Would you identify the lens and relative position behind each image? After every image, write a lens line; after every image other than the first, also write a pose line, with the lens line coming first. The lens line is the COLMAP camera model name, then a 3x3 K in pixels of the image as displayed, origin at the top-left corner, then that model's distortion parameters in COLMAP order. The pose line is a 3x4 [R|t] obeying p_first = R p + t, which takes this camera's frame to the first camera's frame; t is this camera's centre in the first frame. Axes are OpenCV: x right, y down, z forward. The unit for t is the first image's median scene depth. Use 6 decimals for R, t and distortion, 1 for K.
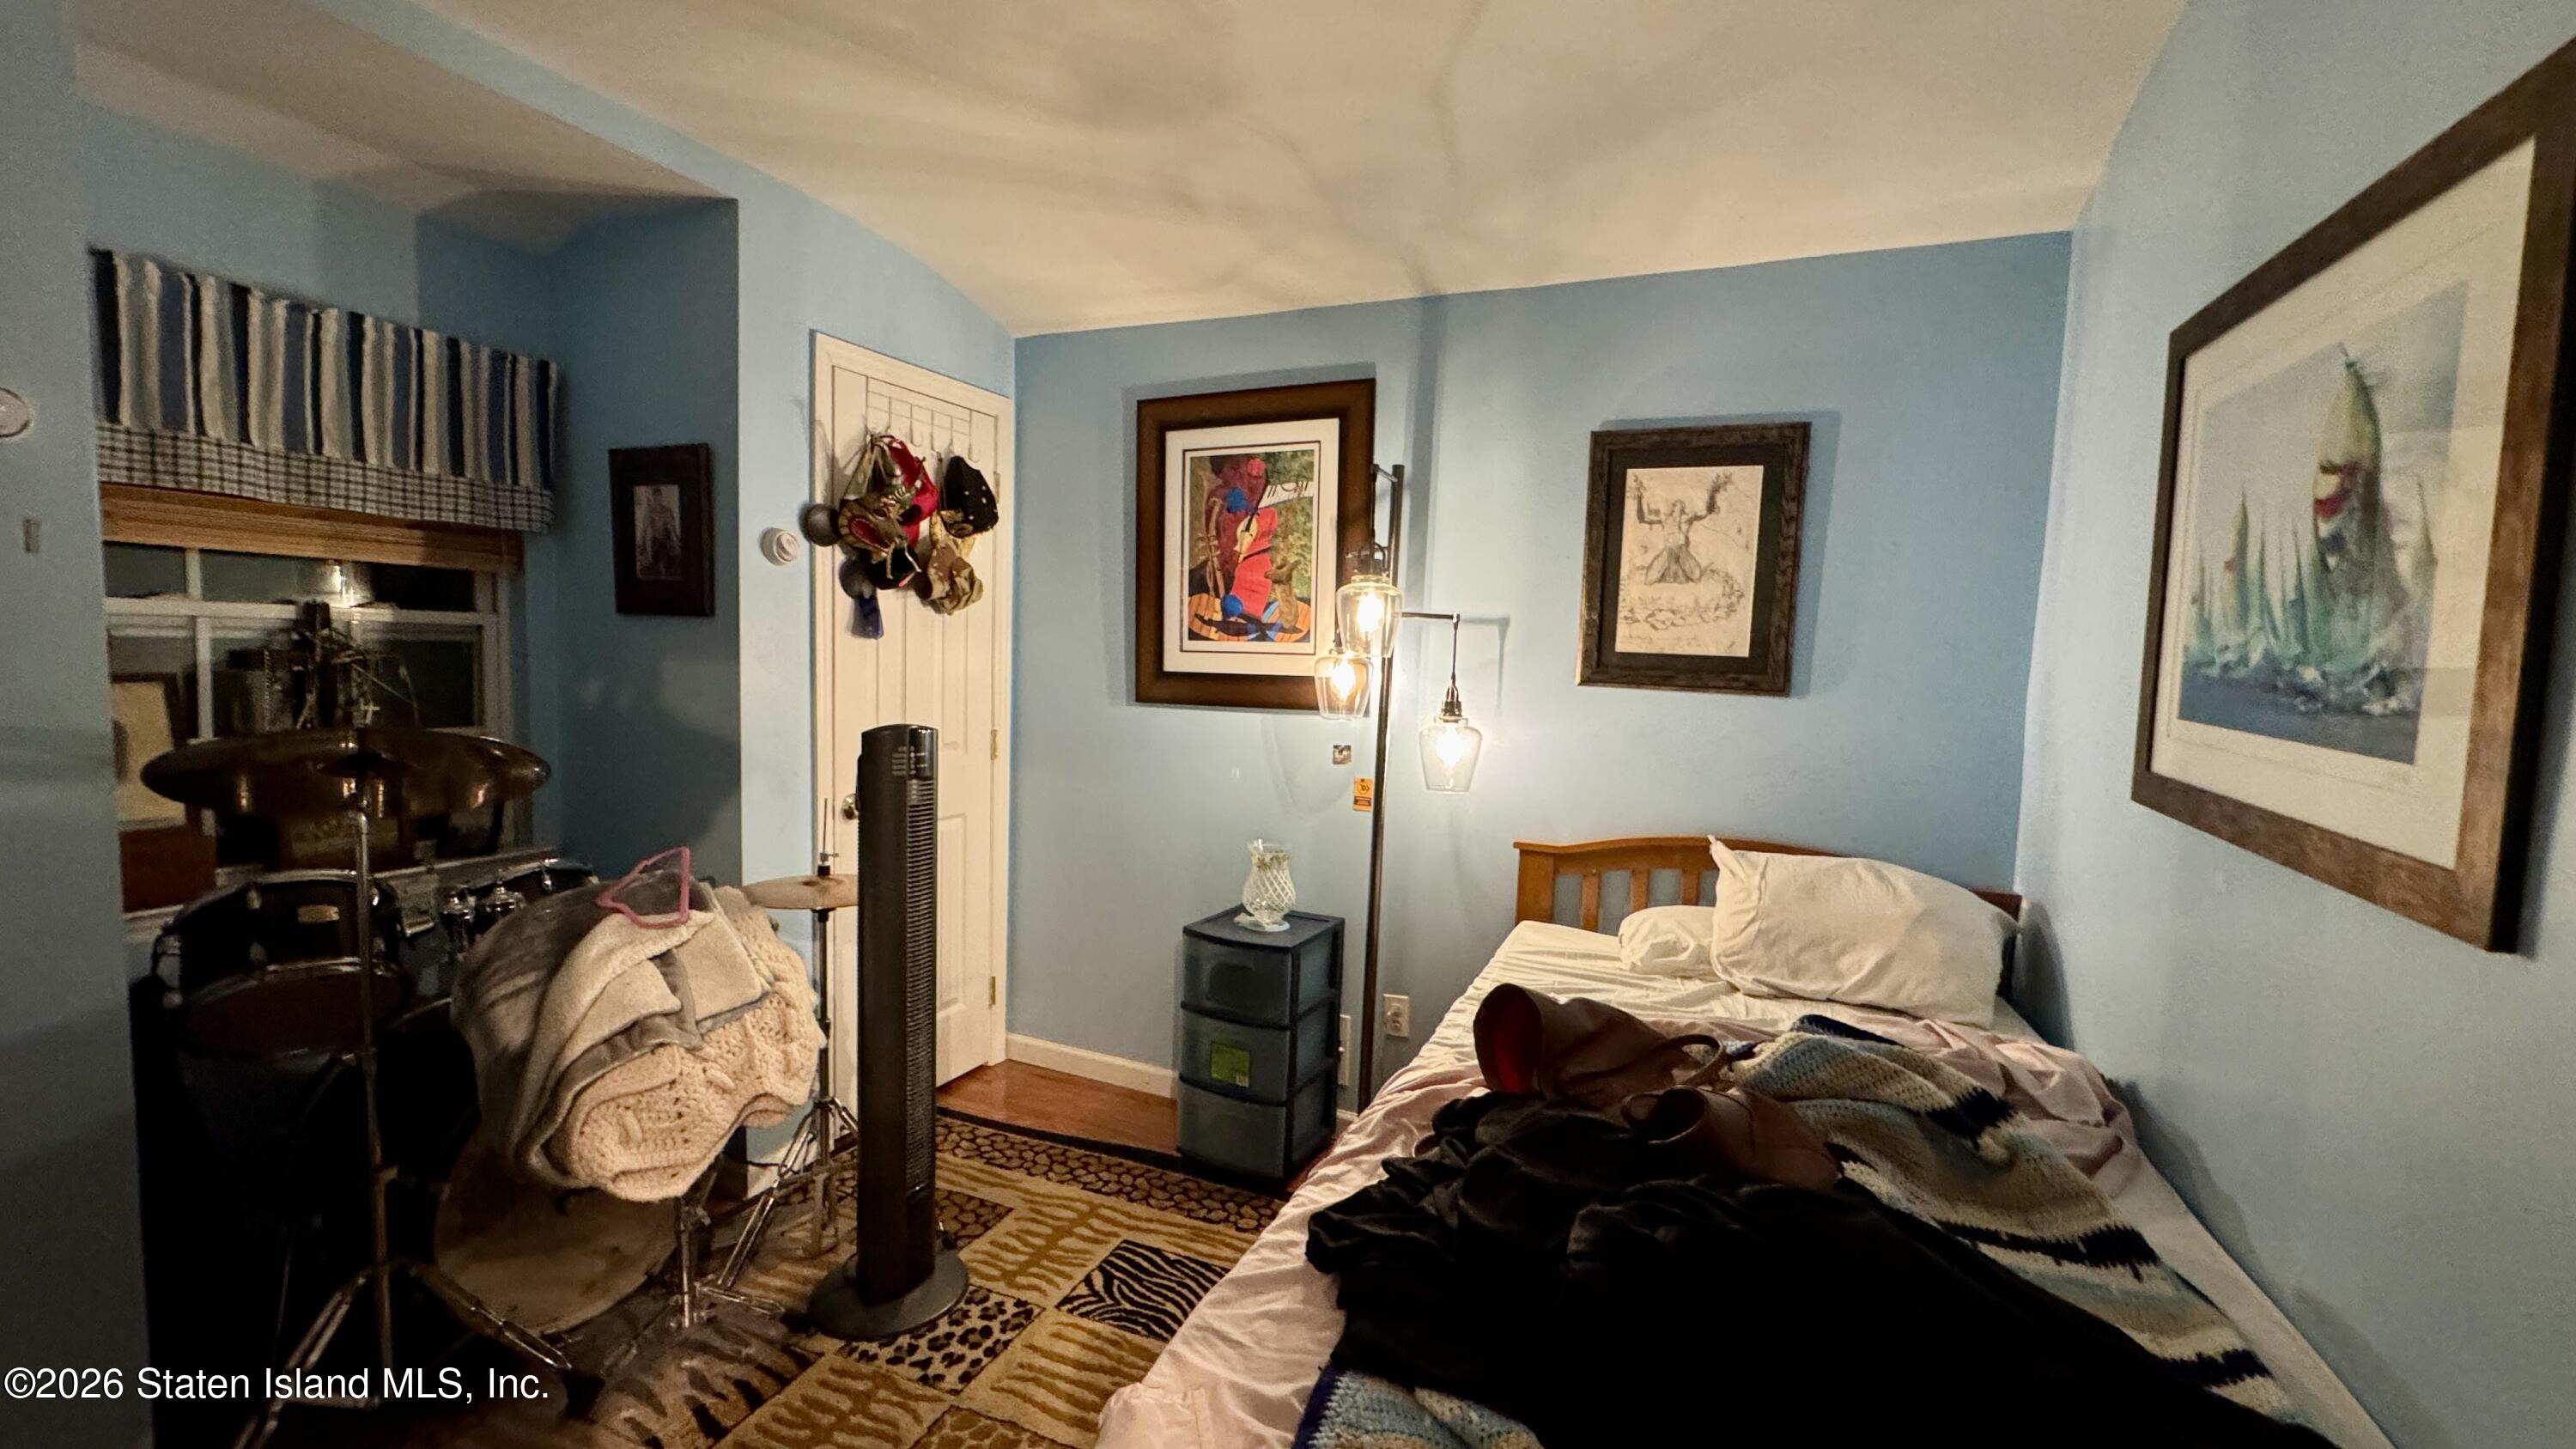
lens RADIAL K [[1034.2, 0, 1288.0], [0, 1034.2, 724.5], [0, 0, 1]] dist [-0.000837, -0.000407]
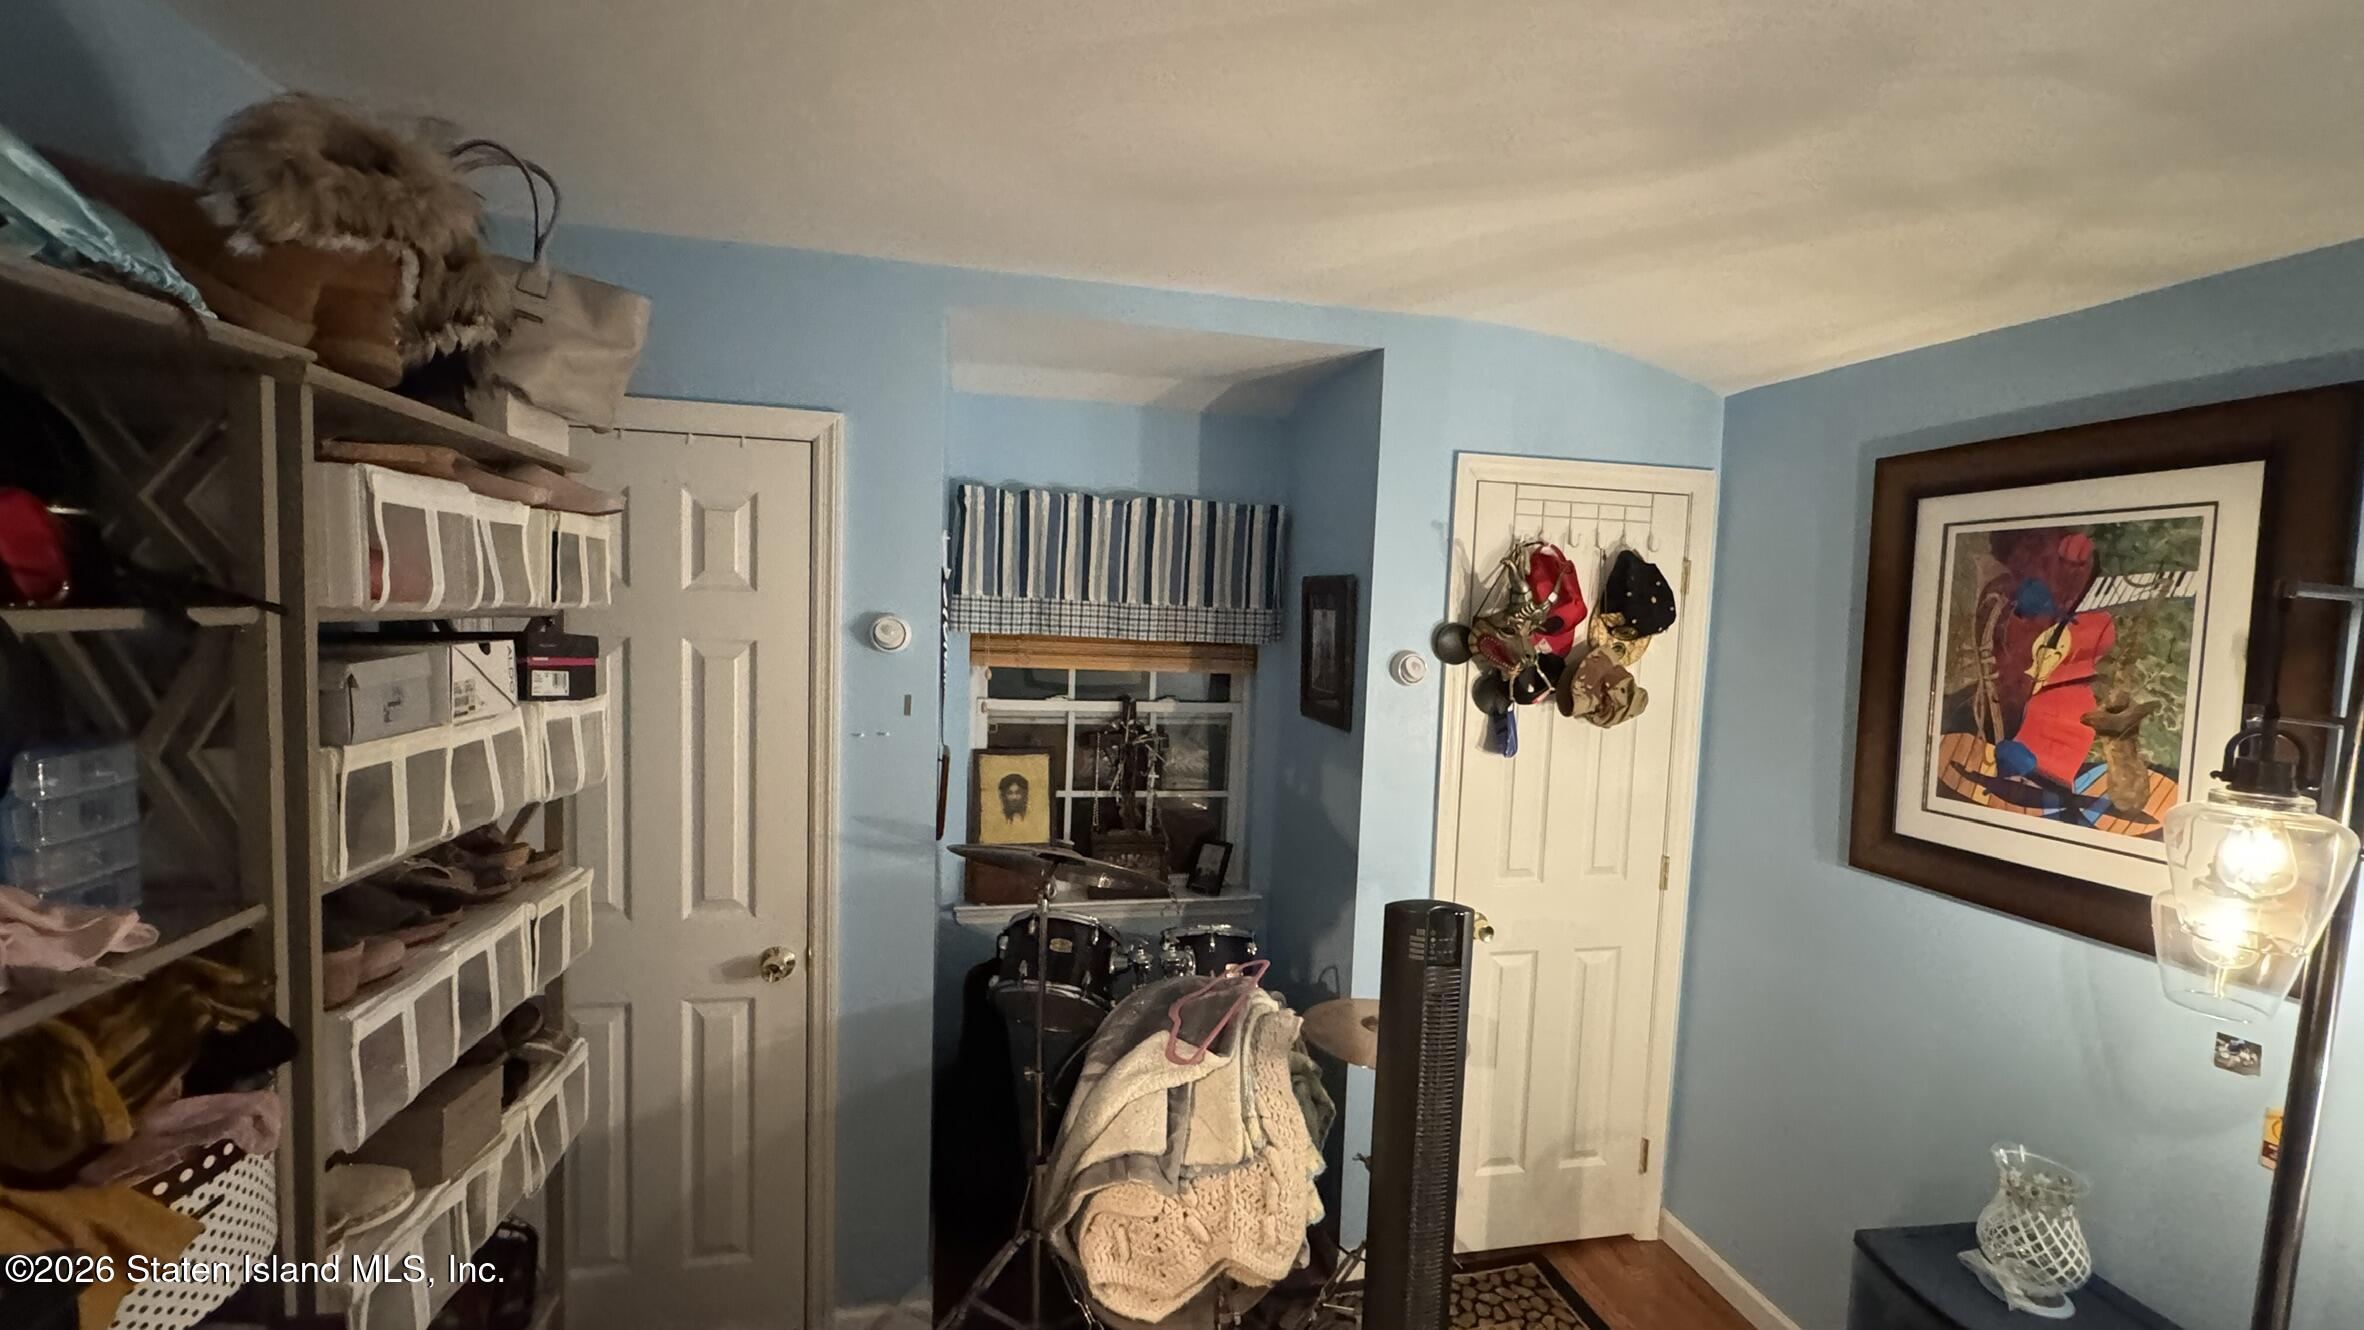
lens RADIAL K [[949.0, 0, 1182.0], [0, 949.0, 665.0], [0, 0, 1]] dist [-0.000837, -0.000407]
pose [[0.592561, 0.045773, -0.804224, 0.120630], [-0.076331, 0.997082, 0.000509, -0.143194], [0.801901, 0.061085, 0.594326, 0.233922]]
